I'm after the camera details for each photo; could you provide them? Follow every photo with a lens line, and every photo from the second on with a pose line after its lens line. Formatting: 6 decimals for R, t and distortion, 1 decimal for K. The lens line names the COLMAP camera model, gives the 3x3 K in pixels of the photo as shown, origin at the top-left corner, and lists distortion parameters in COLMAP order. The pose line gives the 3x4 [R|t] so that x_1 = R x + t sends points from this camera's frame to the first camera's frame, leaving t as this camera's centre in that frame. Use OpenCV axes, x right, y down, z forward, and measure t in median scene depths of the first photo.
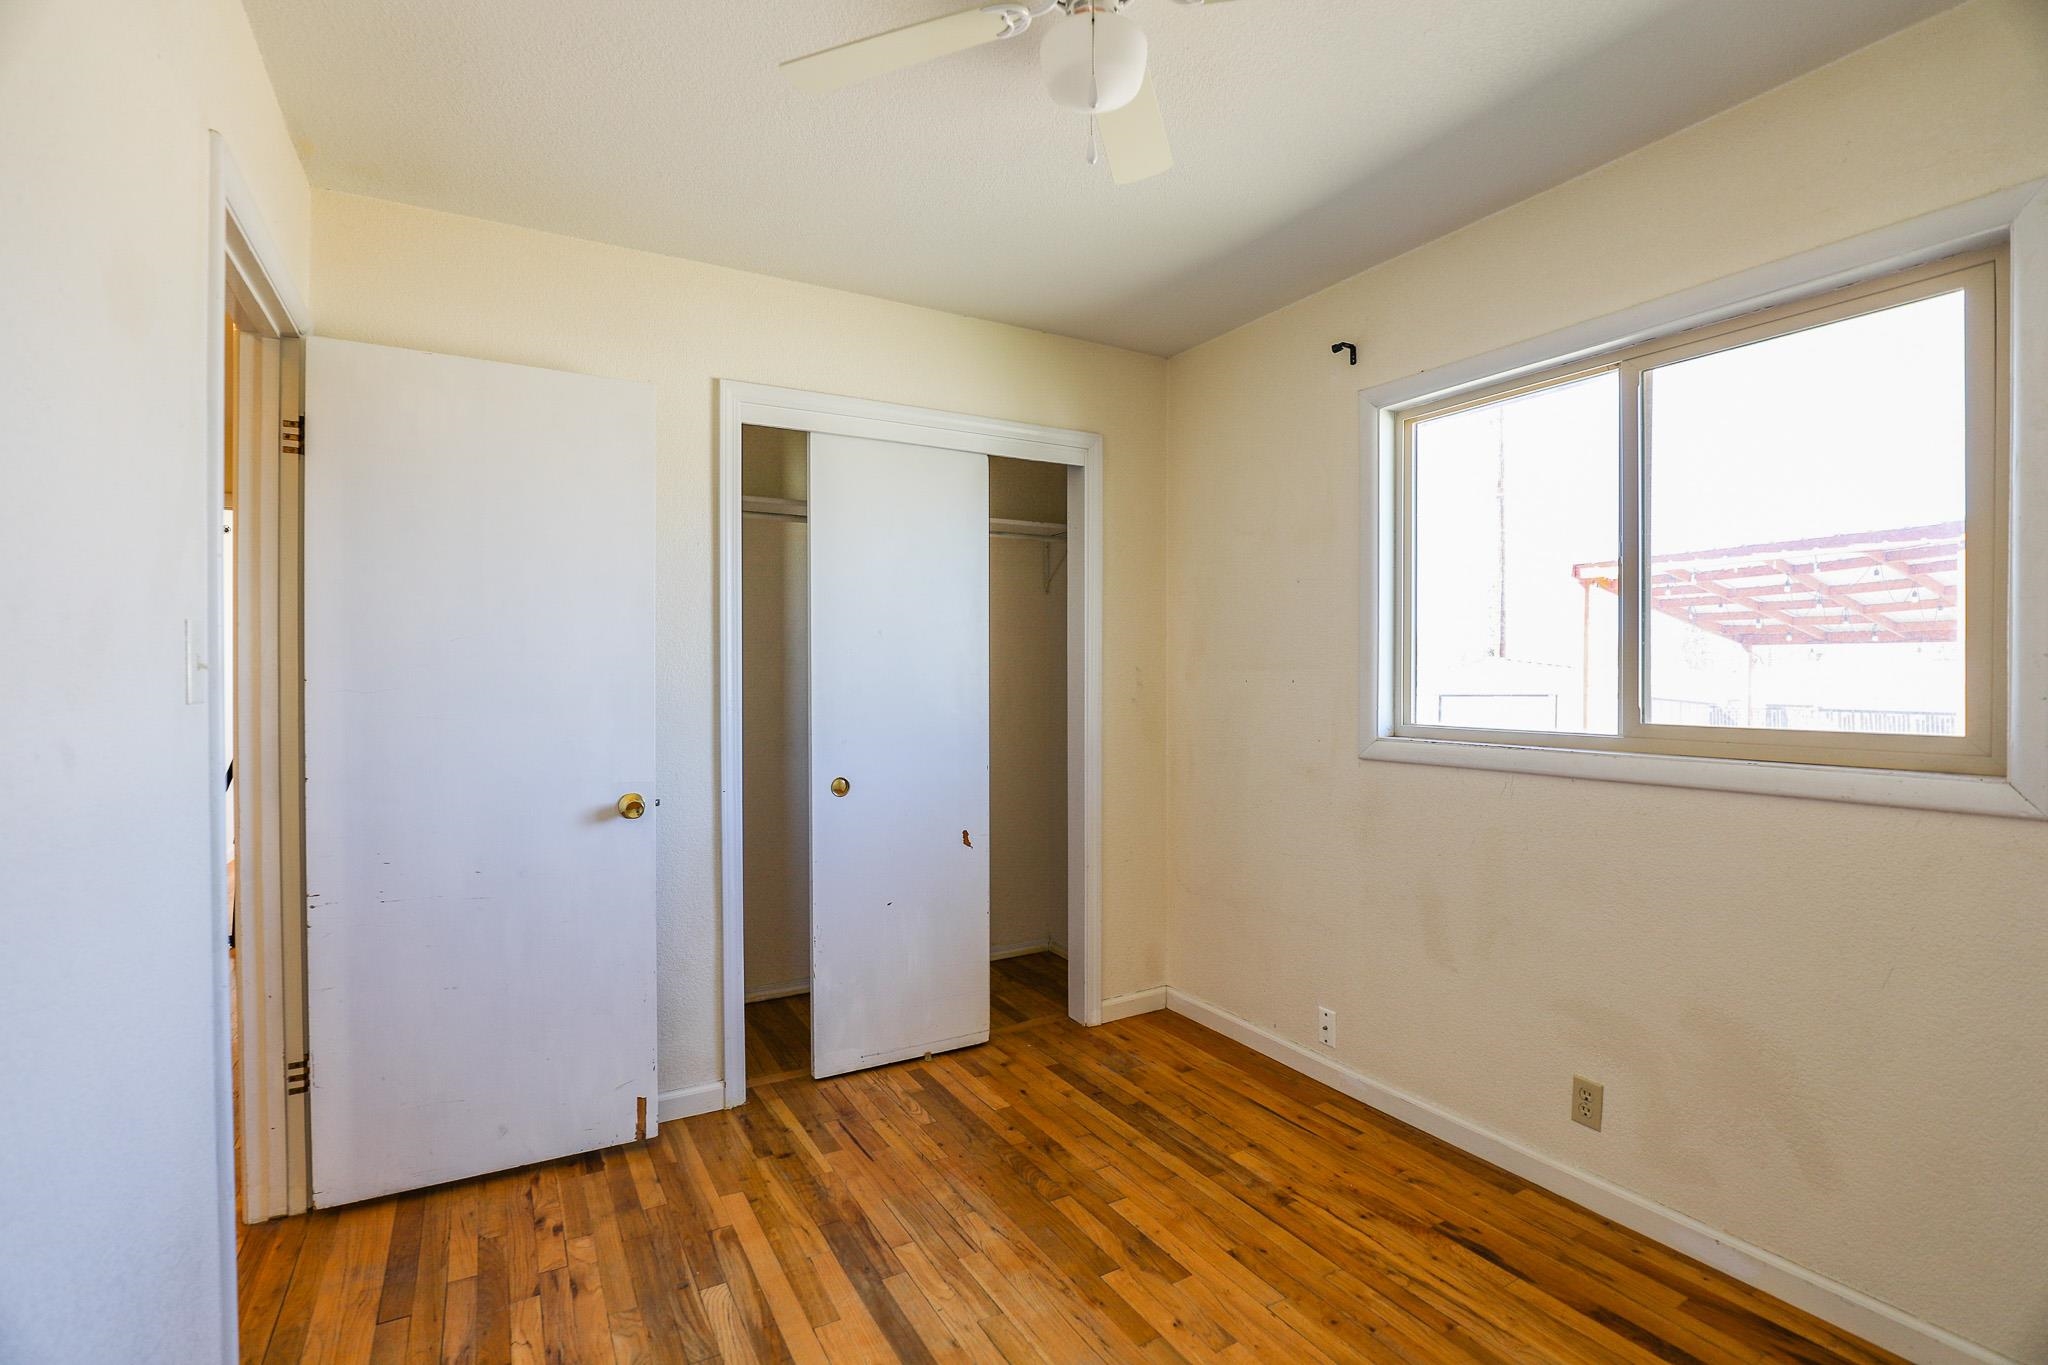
lens RADIAL K [[953.4, 0, 1029.2], [0, 953.4, 672.7], [0, 0, 1]] dist [-0.025205, 0.001242]
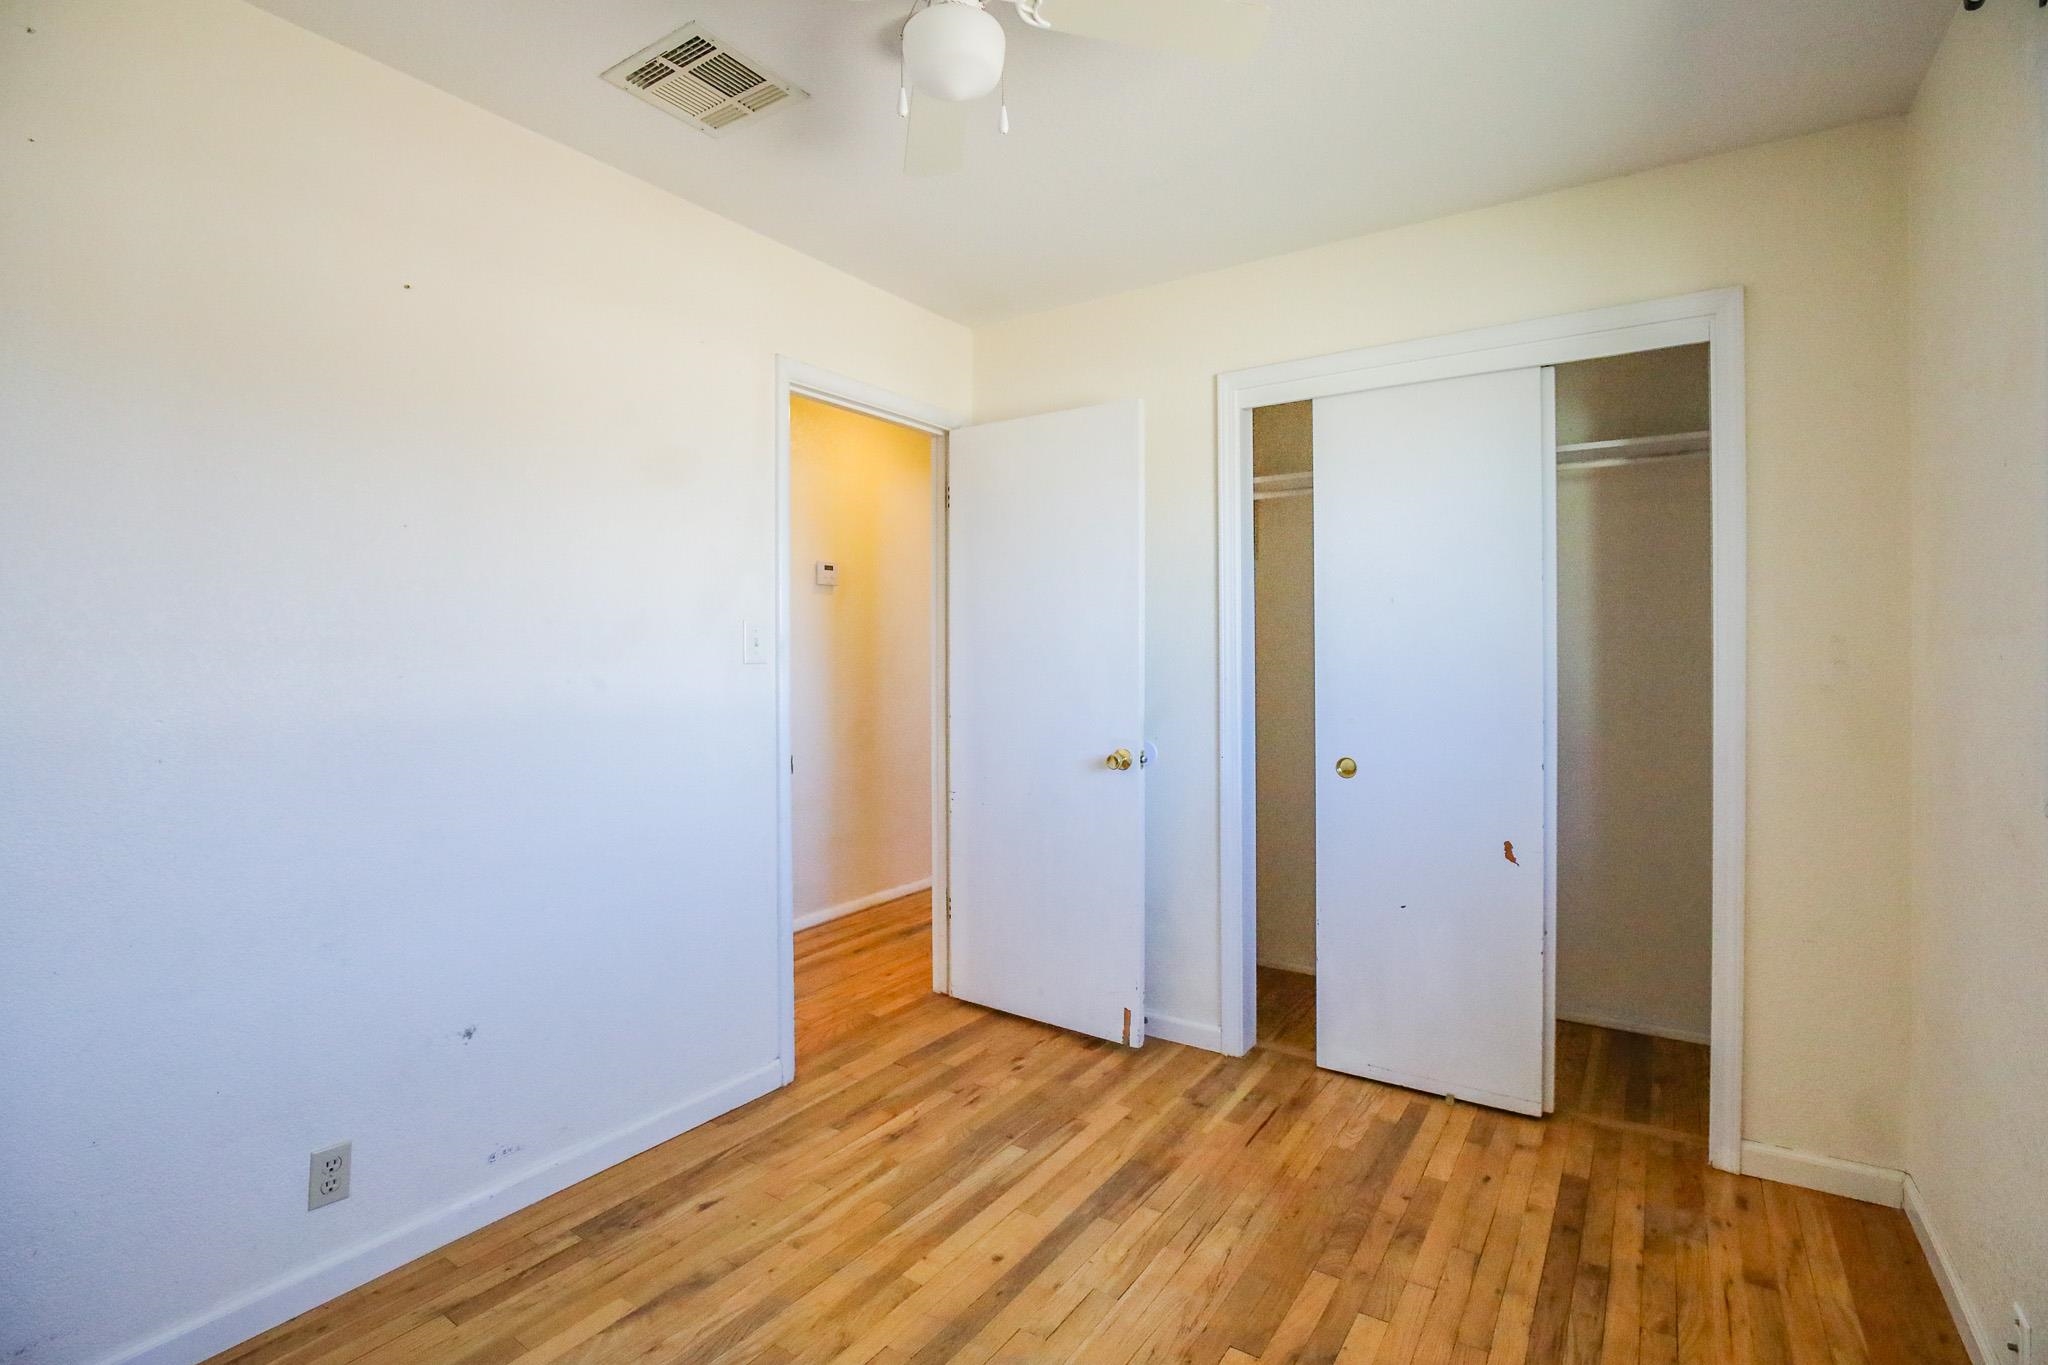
lens RADIAL K [[953.1, 0, 1024.8], [0, 953.1, 650.6], [0, 0, 1]] dist [-0.022394, 0.001078]
pose [[0.440921, -0.000596, -0.897545, 0.630064], [0.002548, 0.999997, 0.000587, 0.003225], [0.897542, -0.002546, 0.440922, 0.376424]]
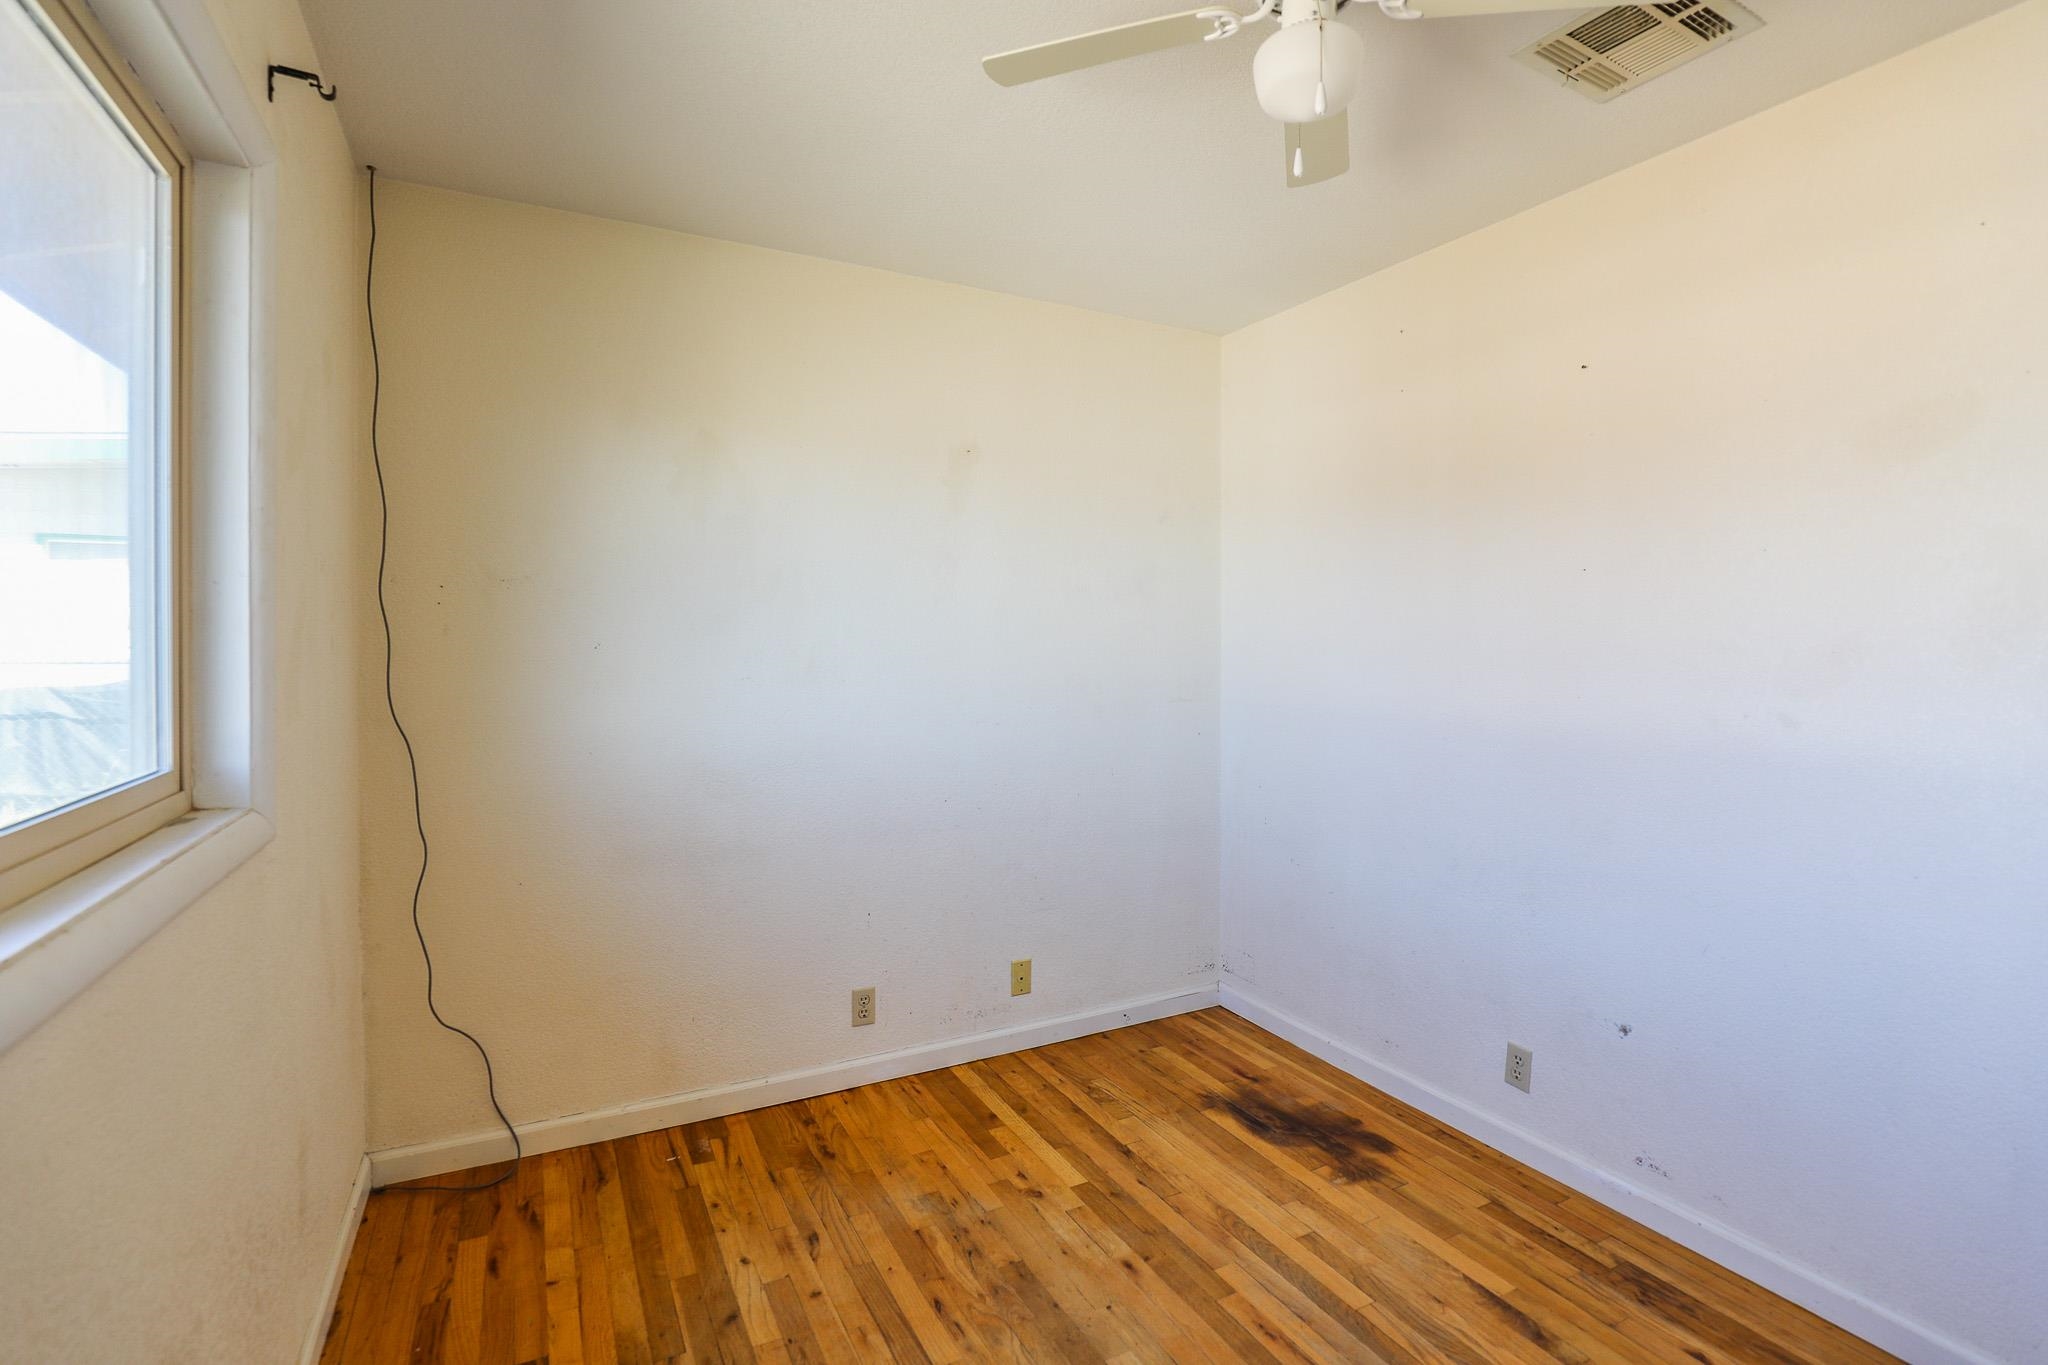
lens RADIAL K [[953.1, 0, 1024.8], [0, 953.1, 650.6], [0, 0, 1]] dist [-0.022394, 0.001078]
pose [[-0.999441, 0.002377, 0.033351, 0.197794], [0.002701, 0.999950, 0.009645, -0.033288], [-0.033327, 0.009730, -0.999397, 1.237400]]
